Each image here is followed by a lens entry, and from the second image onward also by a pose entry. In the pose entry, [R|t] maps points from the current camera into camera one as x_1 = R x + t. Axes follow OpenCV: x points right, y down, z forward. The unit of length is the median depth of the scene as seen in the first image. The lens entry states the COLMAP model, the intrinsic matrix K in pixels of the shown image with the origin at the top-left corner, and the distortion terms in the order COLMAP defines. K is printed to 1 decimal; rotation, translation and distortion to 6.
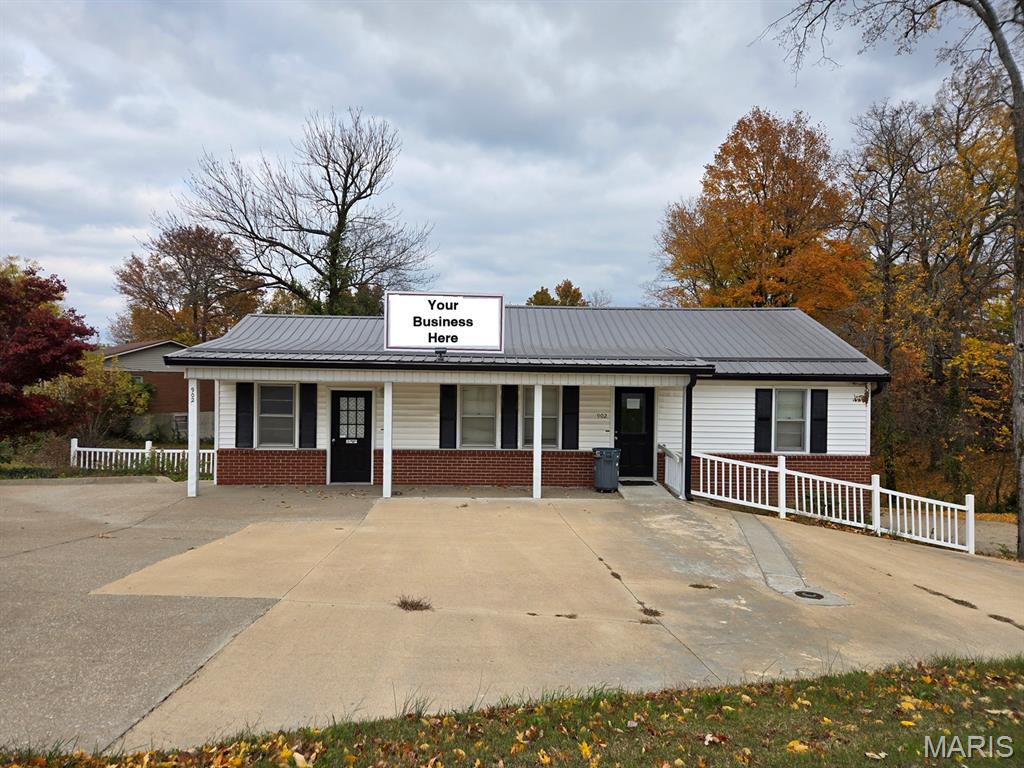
lens RADIAL K [[681.8, 0, 512.0], [0, 681.8, 384.0], [0, 0, 1]] dist [0.056793, -0.002079]
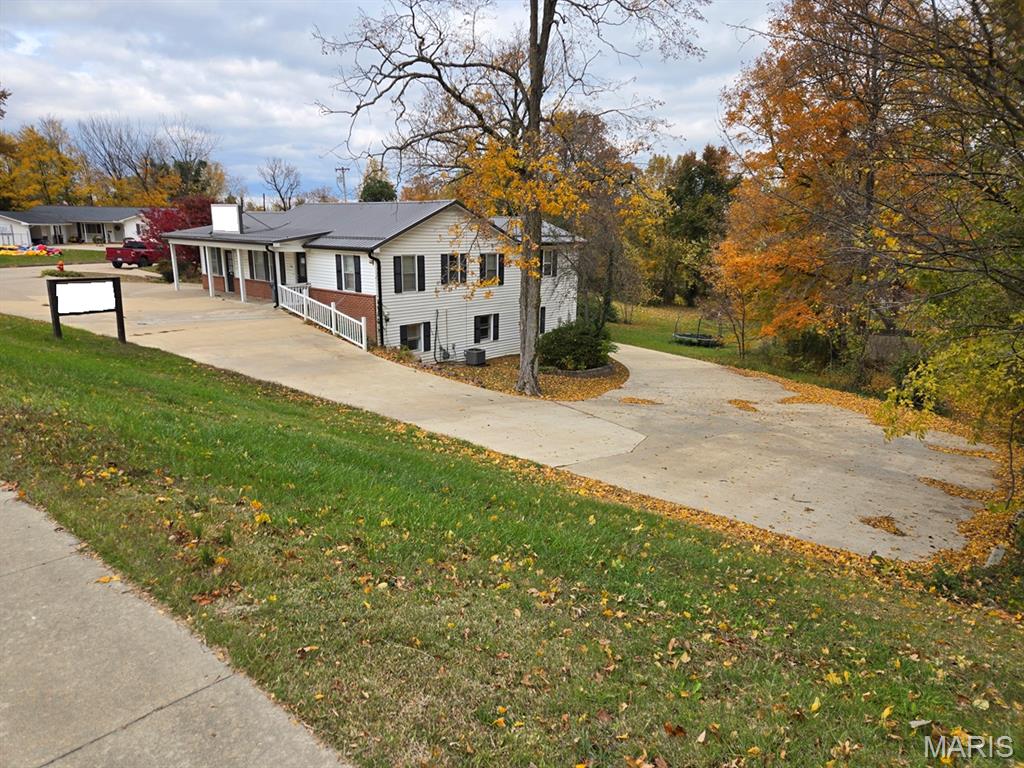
lens RADIAL K [[681.8, 0, 512.0], [0, 681.8, 384.0], [0, 0, 1]] dist [0.056793, -0.002079]
pose [[0.683715, 0.148677, -0.714443, 2.028419], [-0.037802, 0.984927, 0.168789, 0.020653], [0.728769, -0.088396, 0.679030, 0.092678]]
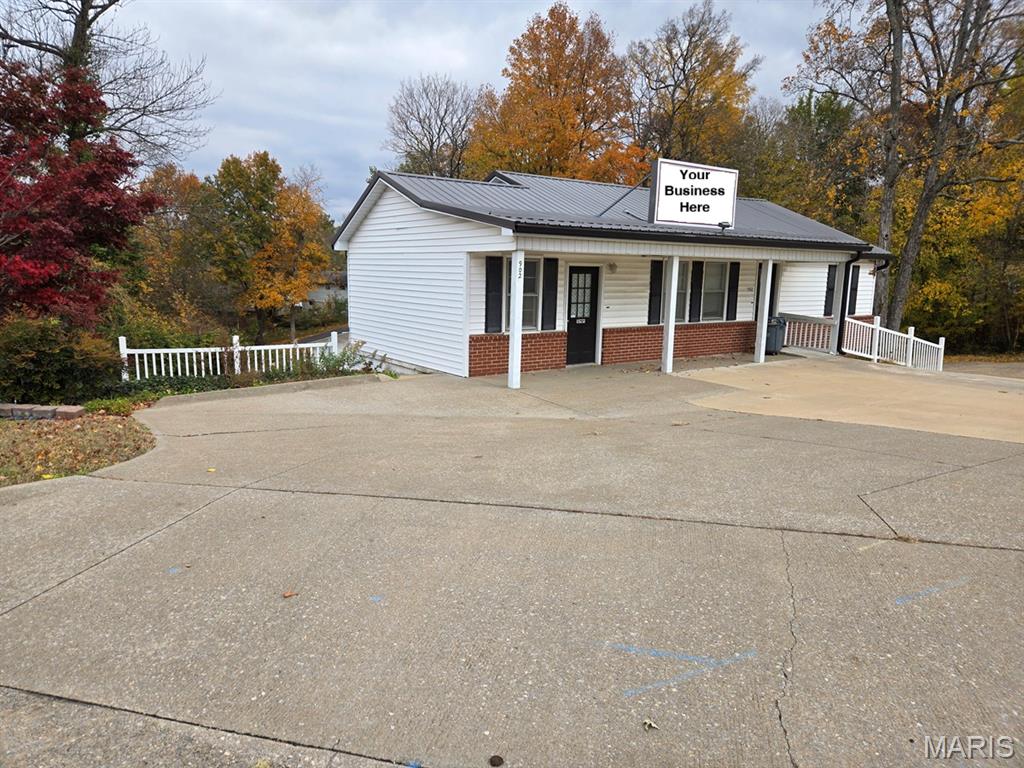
lens RADIAL K [[681.8, 0, 512.0], [0, 681.8, 384.0], [0, 0, 1]] dist [0.056793, -0.002079]
pose [[0.835725, -0.090895, 0.541574, -0.830164], [0.004143, 0.987222, 0.159296, 0.019017], [-0.549133, -0.130884, 0.825422, 0.263026]]
